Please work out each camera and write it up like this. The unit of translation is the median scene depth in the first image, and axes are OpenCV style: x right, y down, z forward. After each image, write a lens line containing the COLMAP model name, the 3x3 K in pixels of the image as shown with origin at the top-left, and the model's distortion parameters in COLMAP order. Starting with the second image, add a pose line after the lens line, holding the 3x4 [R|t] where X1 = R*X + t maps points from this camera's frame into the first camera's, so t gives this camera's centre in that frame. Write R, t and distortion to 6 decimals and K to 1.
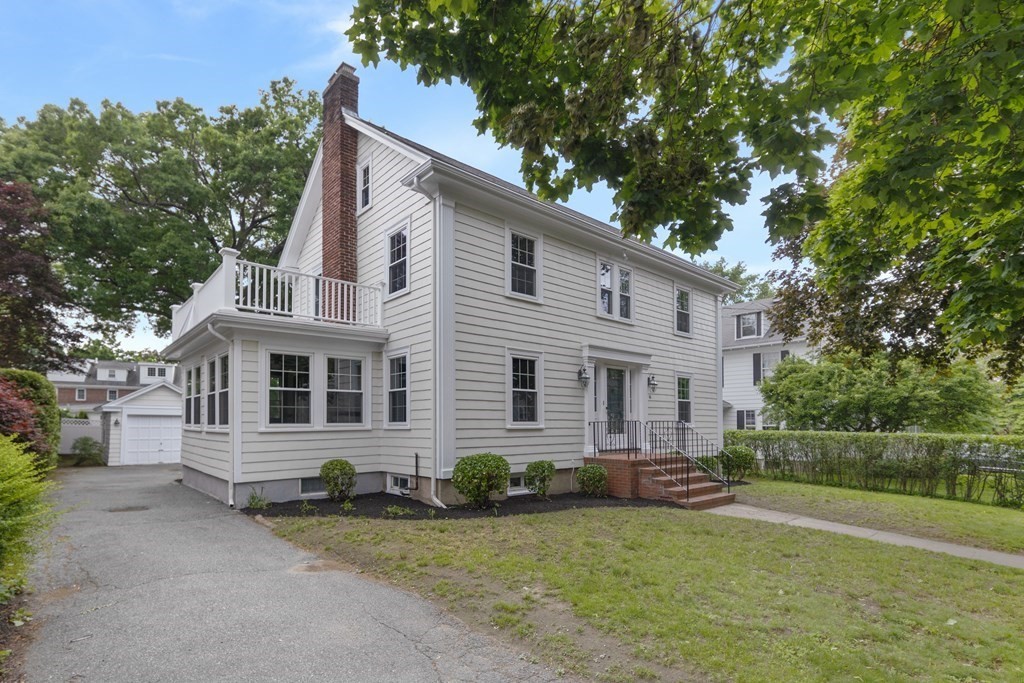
lens RADIAL K [[496.4, 0, 511.6], [0, 496.4, 324.8], [0, 0, 1]] dist [0.002078, -0.000555]
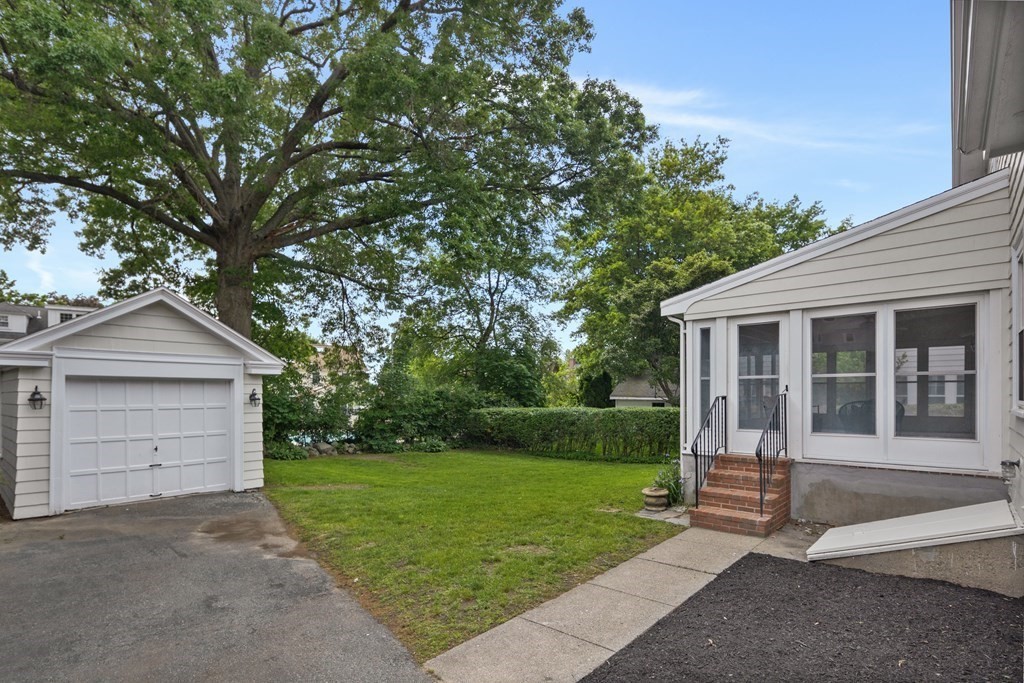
lens RADIAL K [[496.4, 0, 511.6], [0, 496.4, 324.8], [0, 0, 1]] dist [0.002078, -0.000555]
pose [[0.992203, 0.018688, 0.123223, -0.471446], [-0.026567, 0.997684, 0.062614, 0.106408], [-0.121767, -0.065400, 0.990402, 0.572921]]
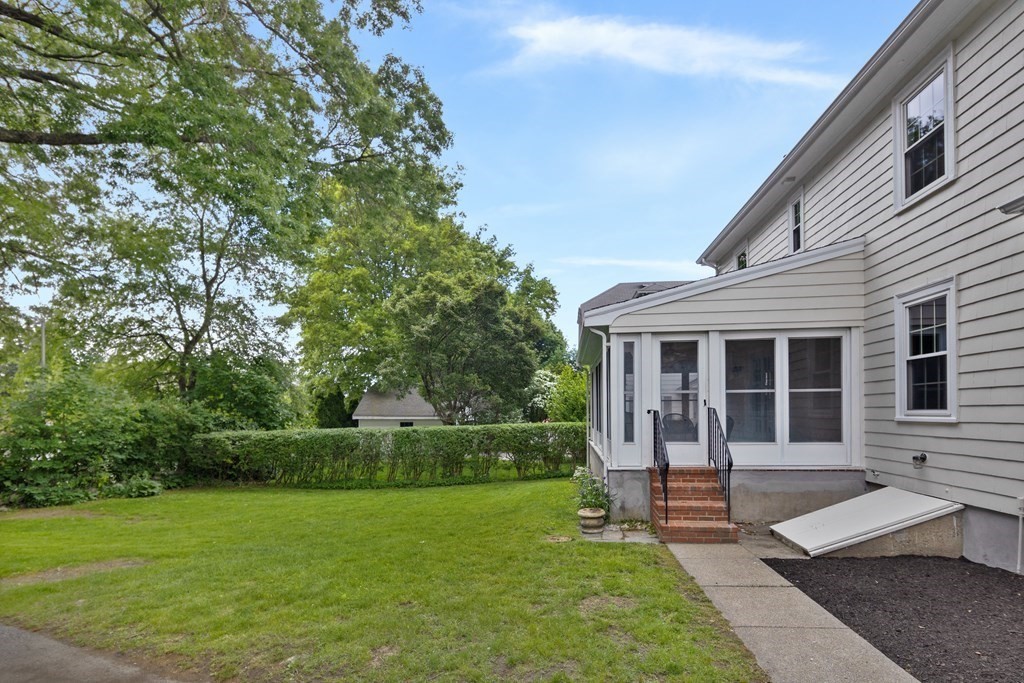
lens RADIAL K [[512.0, 0, 514.6], [0, 512.0, 354.0], [0, 0, 1]] dist [0.001522, -0.000566]
pose [[0.737344, 0.075101, 0.671330, -1.091128], [-0.131325, 0.990777, 0.033402, 0.247466], [-0.662629, -0.112791, 0.740406, 1.176823]]
